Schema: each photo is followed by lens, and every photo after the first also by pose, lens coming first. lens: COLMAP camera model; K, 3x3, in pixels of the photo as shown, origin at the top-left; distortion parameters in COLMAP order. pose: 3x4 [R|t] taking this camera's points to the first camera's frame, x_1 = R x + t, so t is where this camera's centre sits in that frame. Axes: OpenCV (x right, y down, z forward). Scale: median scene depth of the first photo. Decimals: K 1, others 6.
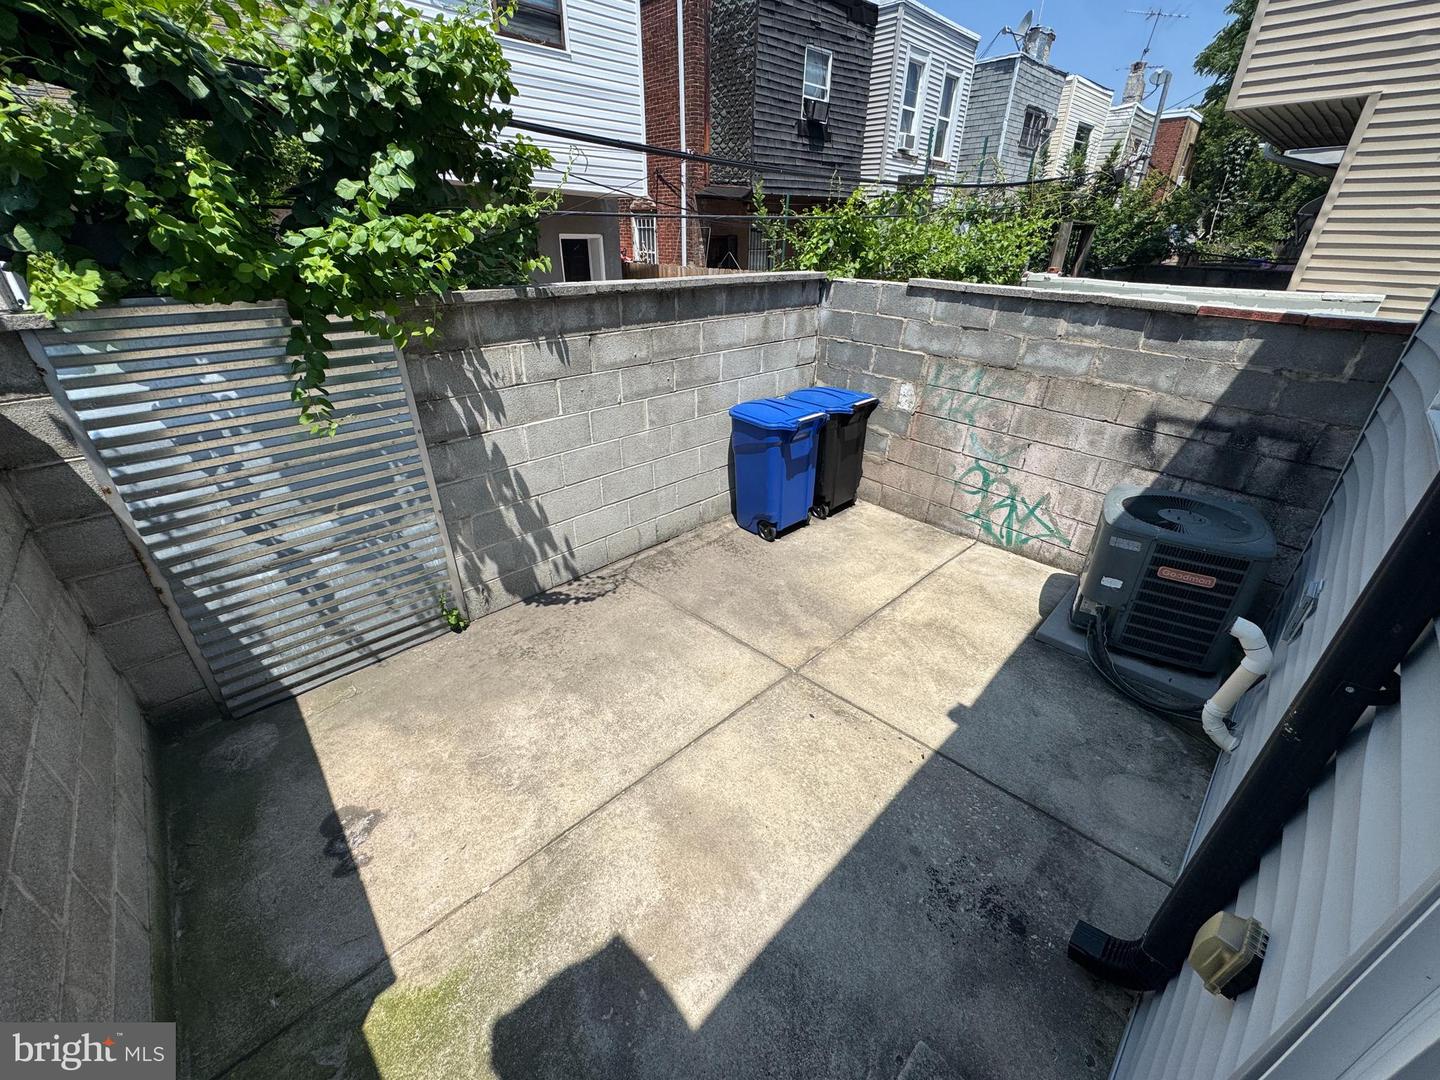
lens RADIAL K [[575.0, 0, 717.1], [0, 575.0, 538.8], [0, 0, 1]] dist [-0.001988, 0.000092]
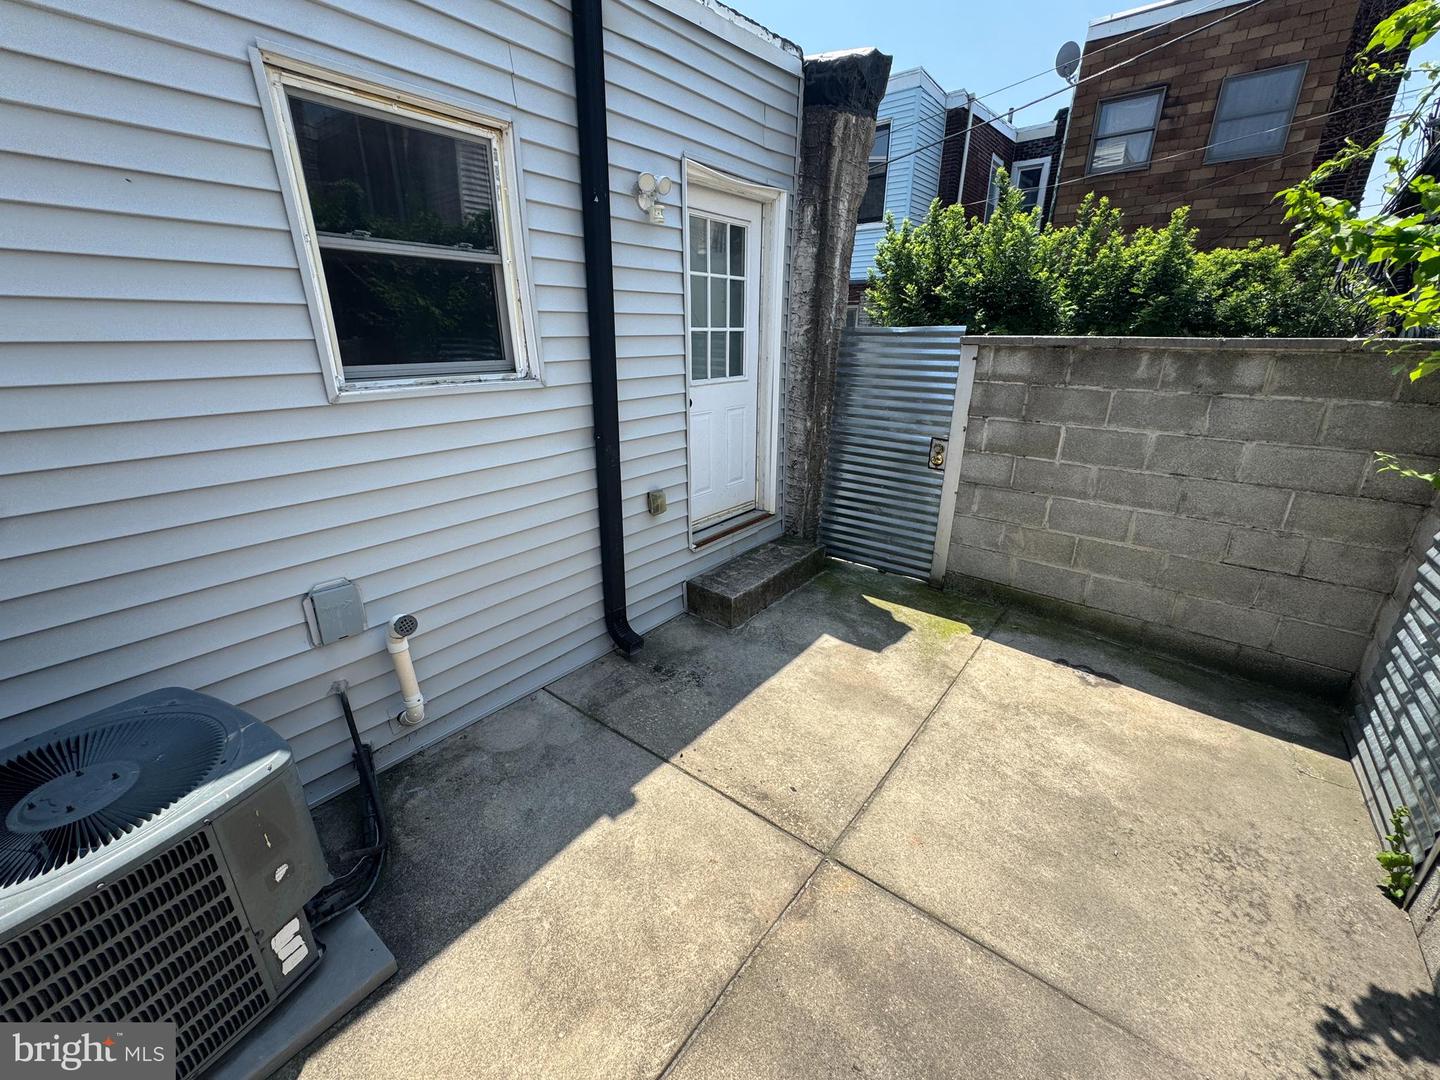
lens RADIAL K [[575.0, 0, 722.5], [0, 575.0, 542.1], [0, 0, 1]] dist [-0.001988, 0.000092]
pose [[-0.991050, 0.039163, -0.127621, 0.453656], [-0.068350, 0.672325, 0.737094, -0.718102], [0.114670, 0.739219, -0.663631, 1.588469]]
